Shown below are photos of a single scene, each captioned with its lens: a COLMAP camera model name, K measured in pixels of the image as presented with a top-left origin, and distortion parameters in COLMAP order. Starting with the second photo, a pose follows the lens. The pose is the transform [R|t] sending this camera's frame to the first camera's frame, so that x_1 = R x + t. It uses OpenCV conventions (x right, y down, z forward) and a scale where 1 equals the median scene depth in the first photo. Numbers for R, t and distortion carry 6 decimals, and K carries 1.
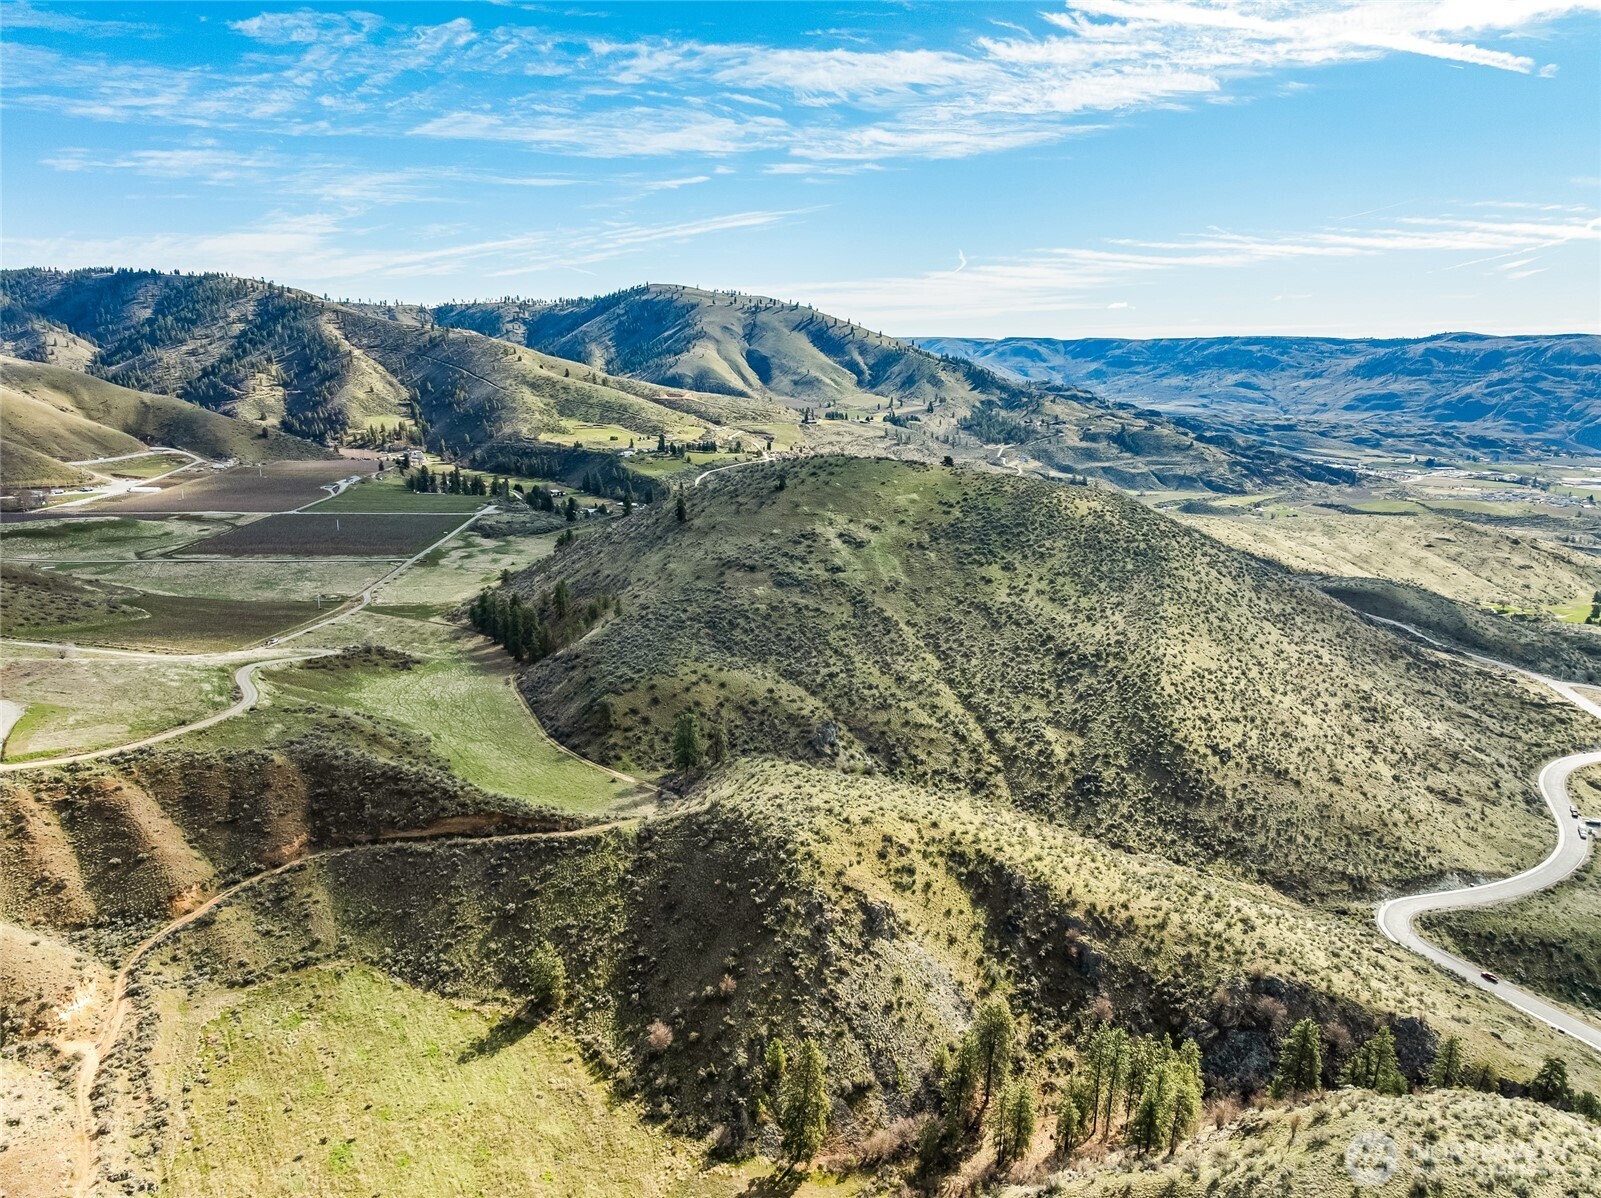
lens RADIAL K [[1151.6, 0, 795.8], [0, 1151.6, 445.5], [0, 0, 1]] dist [-0.028809, 0.005908]
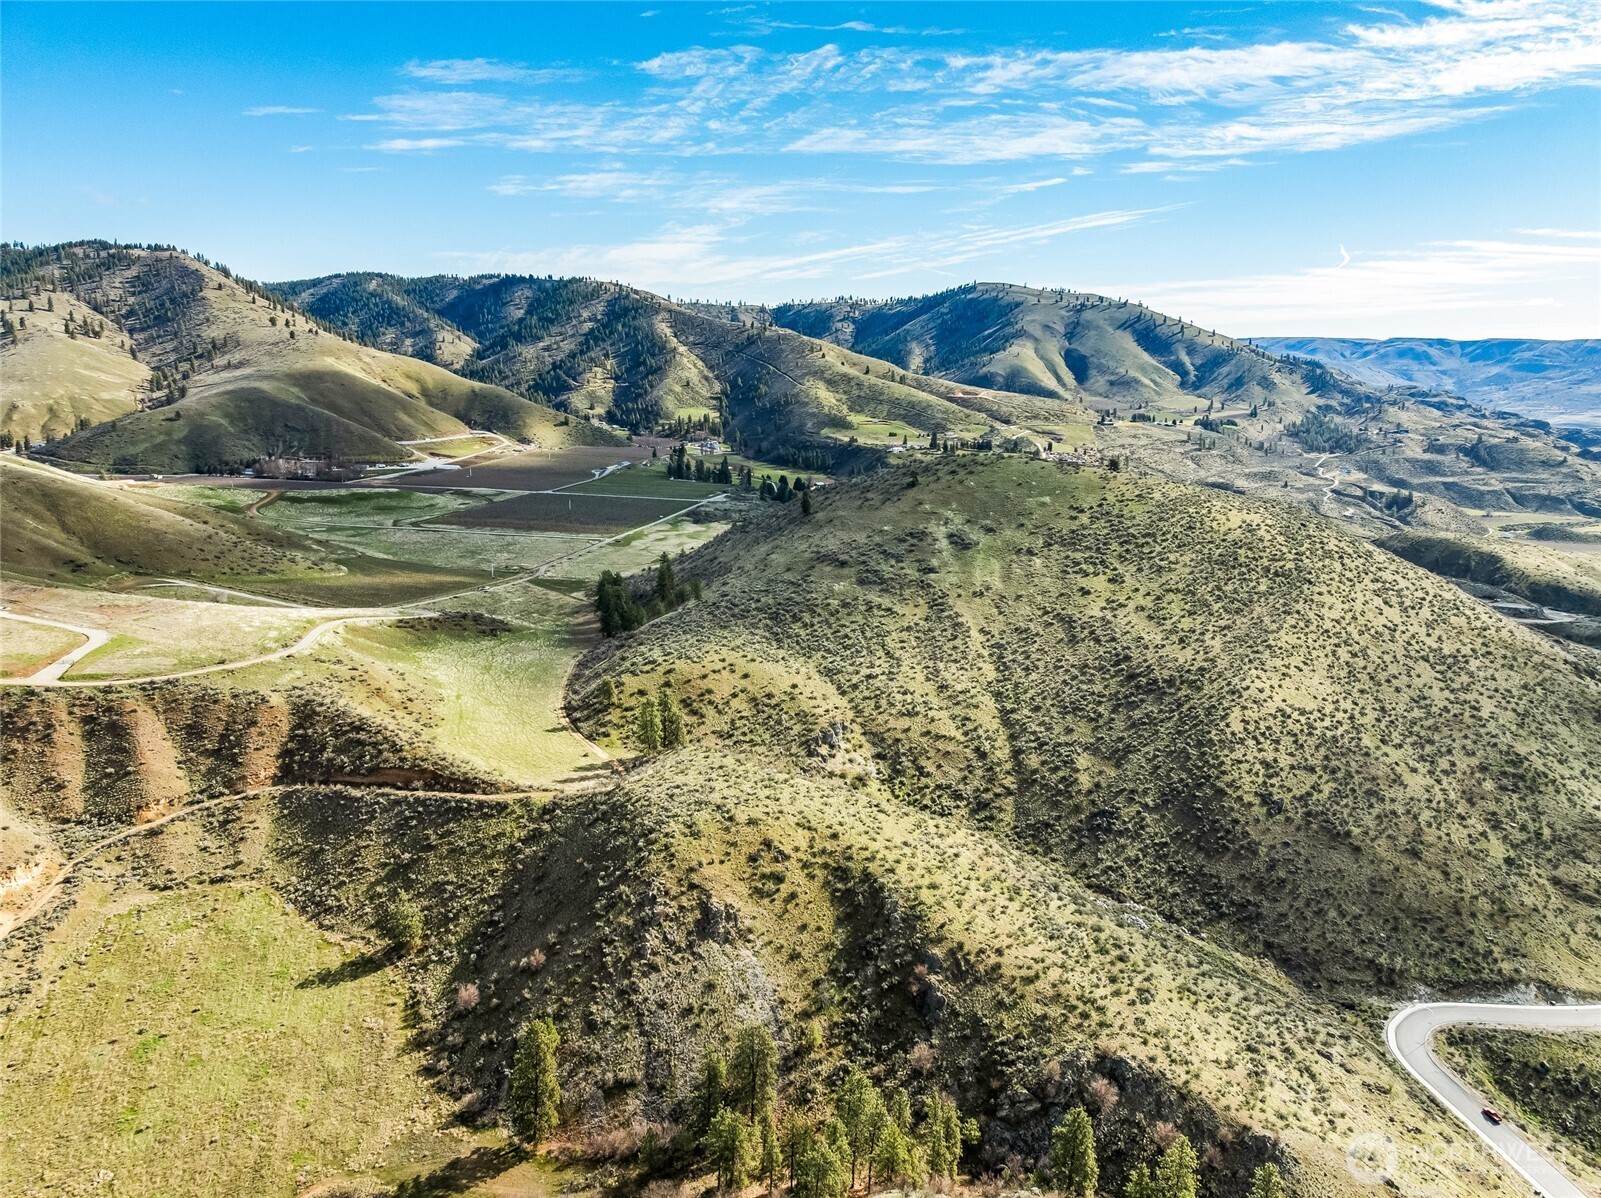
lens RADIAL K [[1142.8, 0, 811.6], [0, 1142.8, 455.8], [0, 0, 1]] dist [-0.032272, 0.012527]
pose [[0.952936, 0.032273, -0.301449, 0.296124], [-0.029342, 0.999468, 0.014247, 0.001010], [0.301748, -0.004731, 0.953376, 0.072365]]
